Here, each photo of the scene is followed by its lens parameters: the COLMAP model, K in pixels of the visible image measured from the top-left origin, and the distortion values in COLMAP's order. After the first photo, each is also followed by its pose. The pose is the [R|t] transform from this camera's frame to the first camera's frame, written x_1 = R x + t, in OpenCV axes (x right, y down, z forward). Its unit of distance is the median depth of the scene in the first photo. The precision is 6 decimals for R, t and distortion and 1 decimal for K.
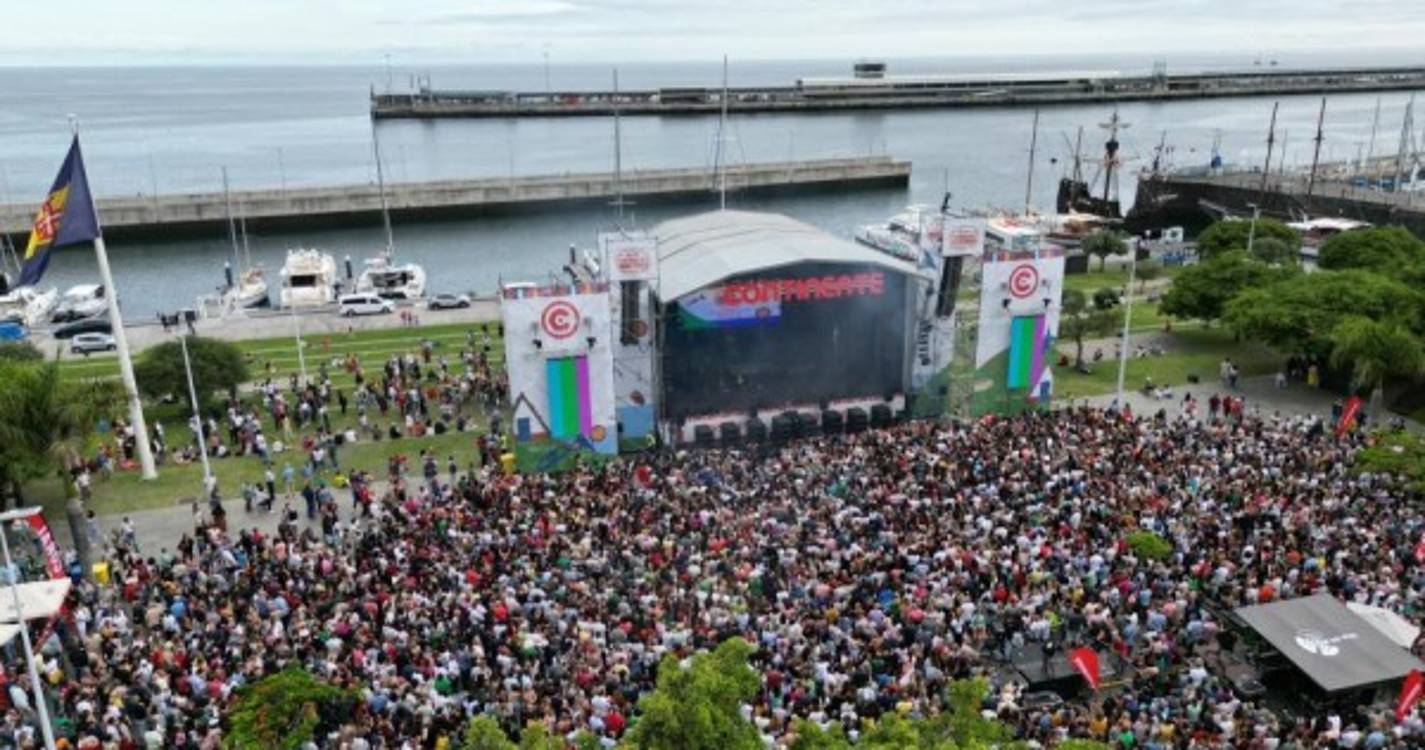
lens RADIAL K [[1003.1, 0, 711.1], [0, 1003.1, 375.9], [0, 0, 1]] dist [0.067983, -0.064238]
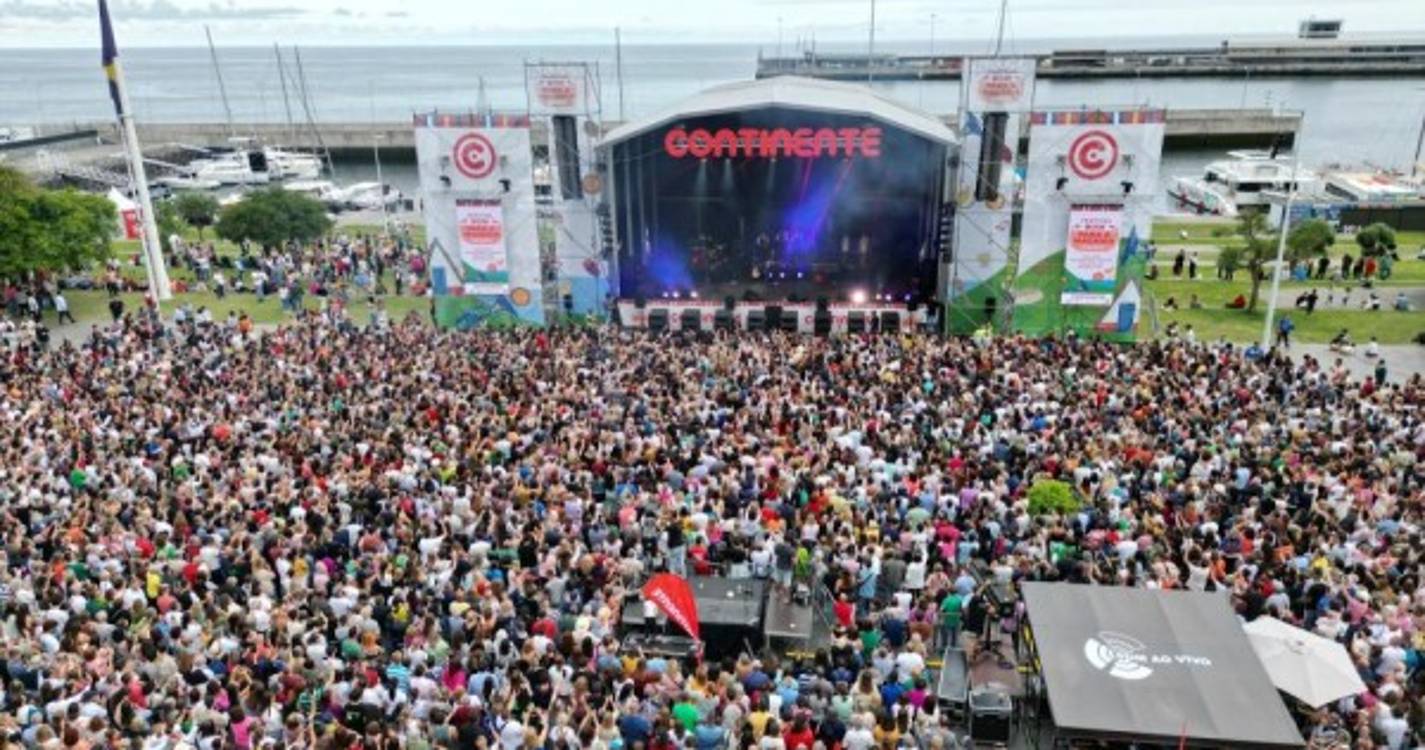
lens RADIAL K [[1003.1, 0, 707.2], [0, 1003.1, 377.7], [0, 0, 1]] dist [0.067983, -0.064238]
pose [[0.921125, 0.126384, -0.368178, 0.331436], [-0.118311, 0.991978, 0.044517, 0.062379], [0.370851, 0.002554, 0.928689, 0.218862]]
